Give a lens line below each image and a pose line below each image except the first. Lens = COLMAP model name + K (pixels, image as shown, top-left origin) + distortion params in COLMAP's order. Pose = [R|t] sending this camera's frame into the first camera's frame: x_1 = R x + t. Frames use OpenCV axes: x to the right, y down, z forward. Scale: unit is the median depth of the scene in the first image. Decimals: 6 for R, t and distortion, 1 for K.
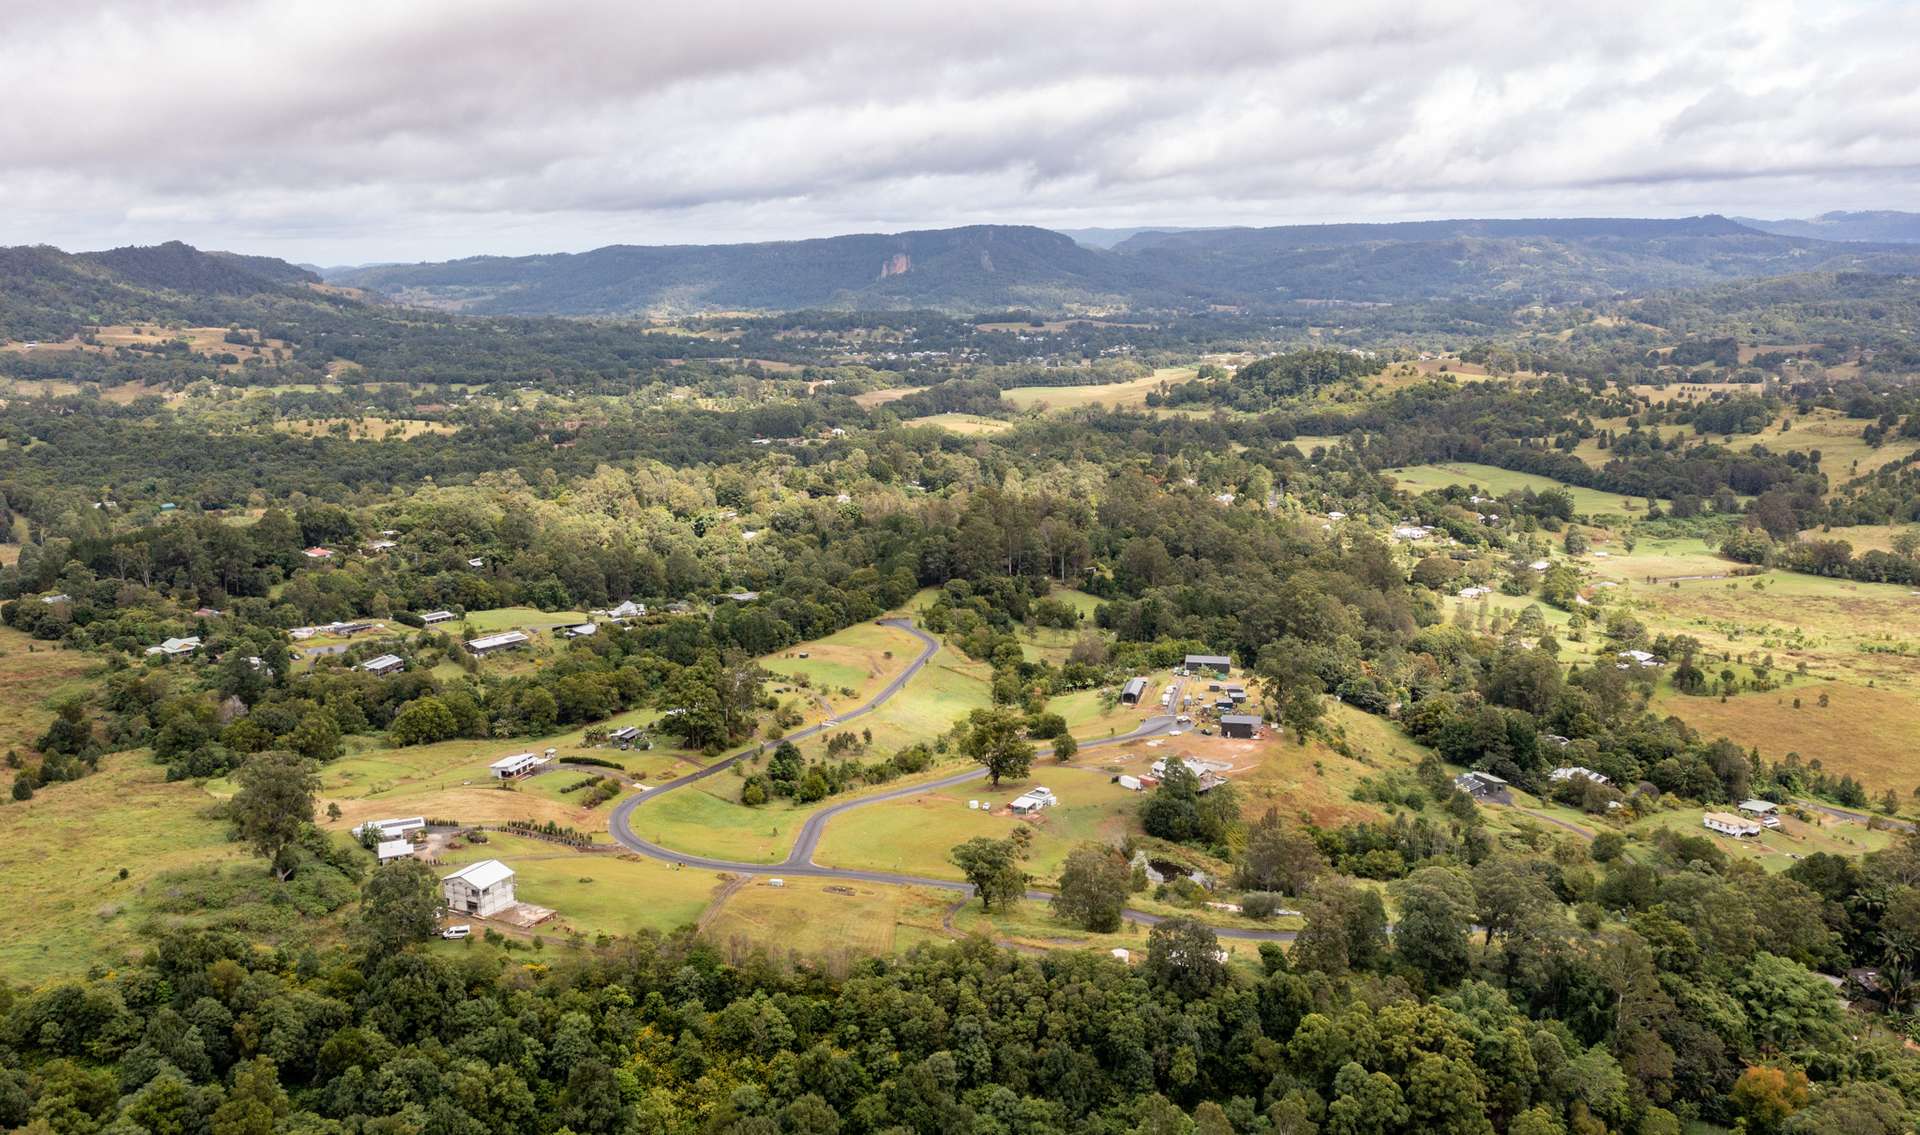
lens RADIAL K [[1746.5, 0, 960.0], [0, 1746.5, 567.5], [0, 0, 1]] dist [-0.020405, -0.003940]
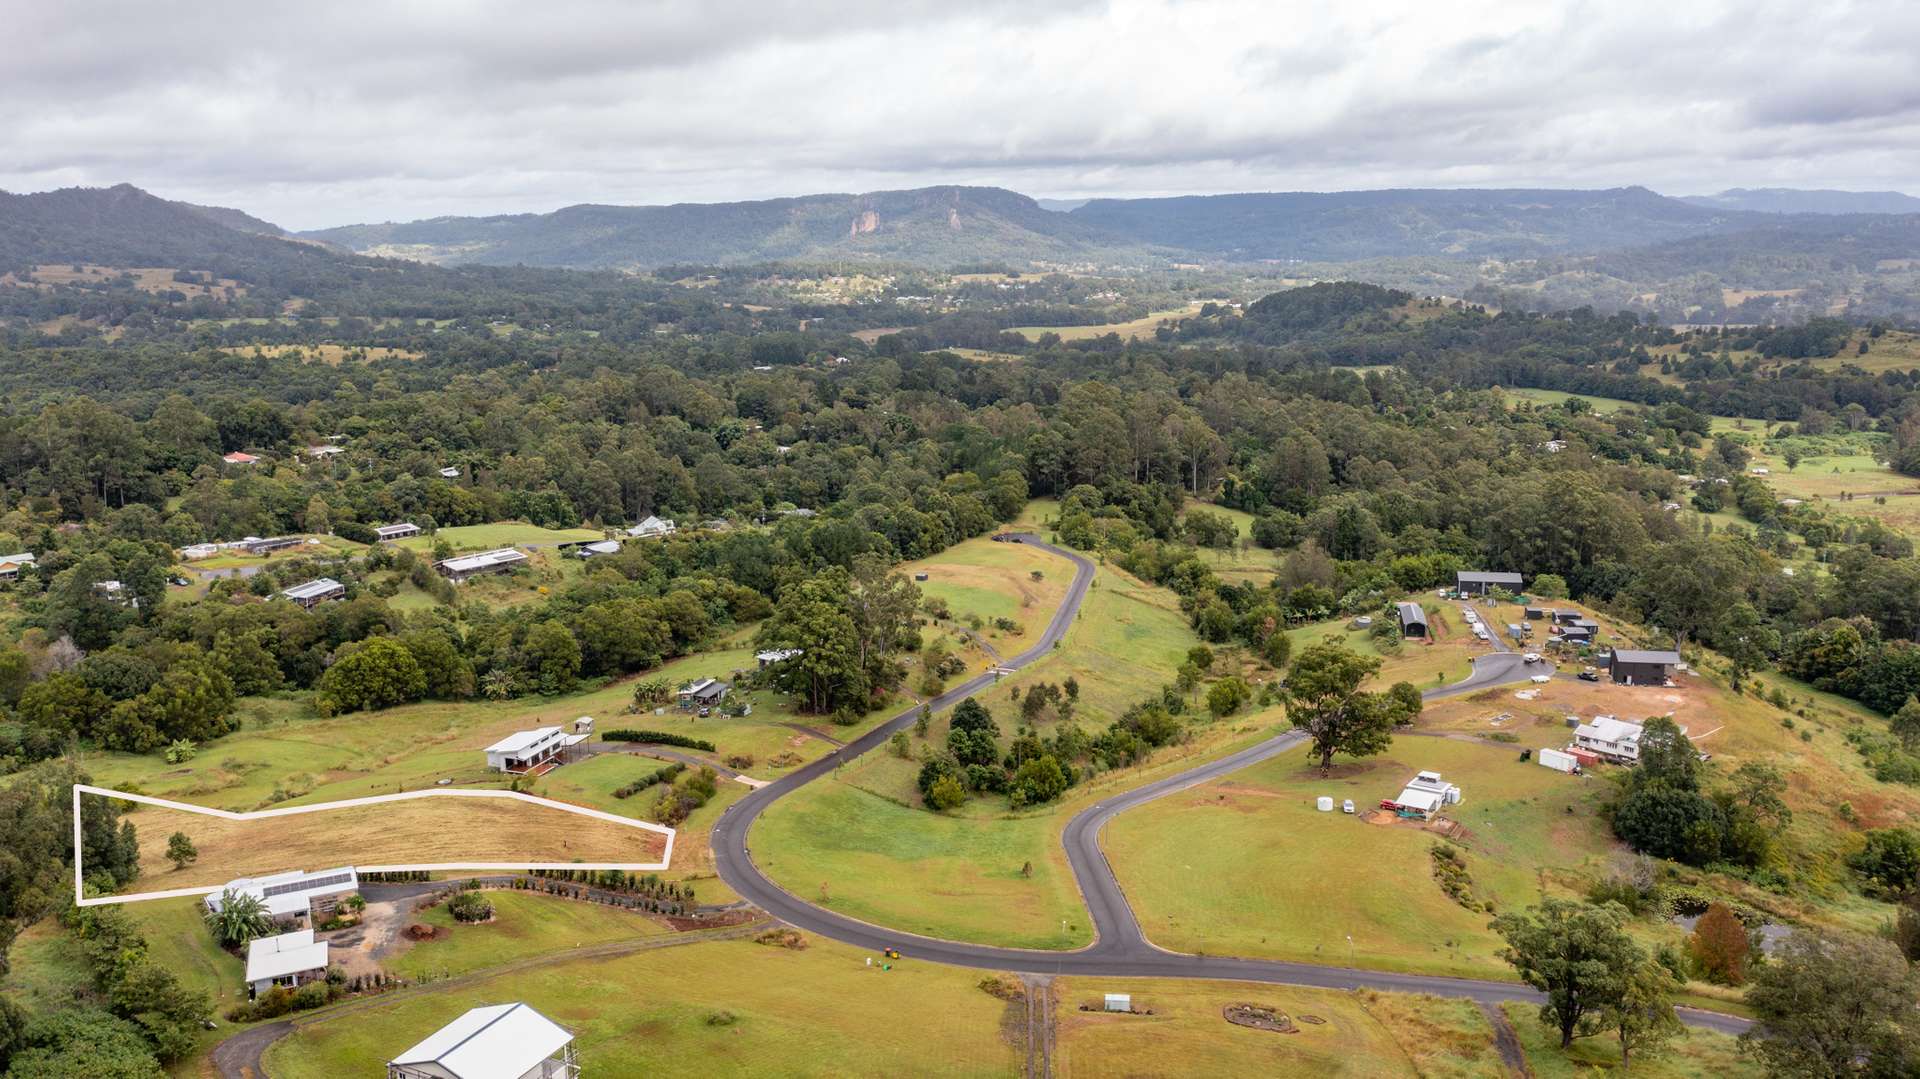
lens RADIAL K [[1511.3, 0, 960.0], [0, 1511.3, 539.5], [0, 0, 1]] dist [-0.021950, 0.007091]
pose [[0.998144, -0.005772, 0.060619, -0.111813], [0.005863, 0.999982, -0.001323, 0.036208], [-0.060610, 0.001676, 0.998160, 0.386912]]
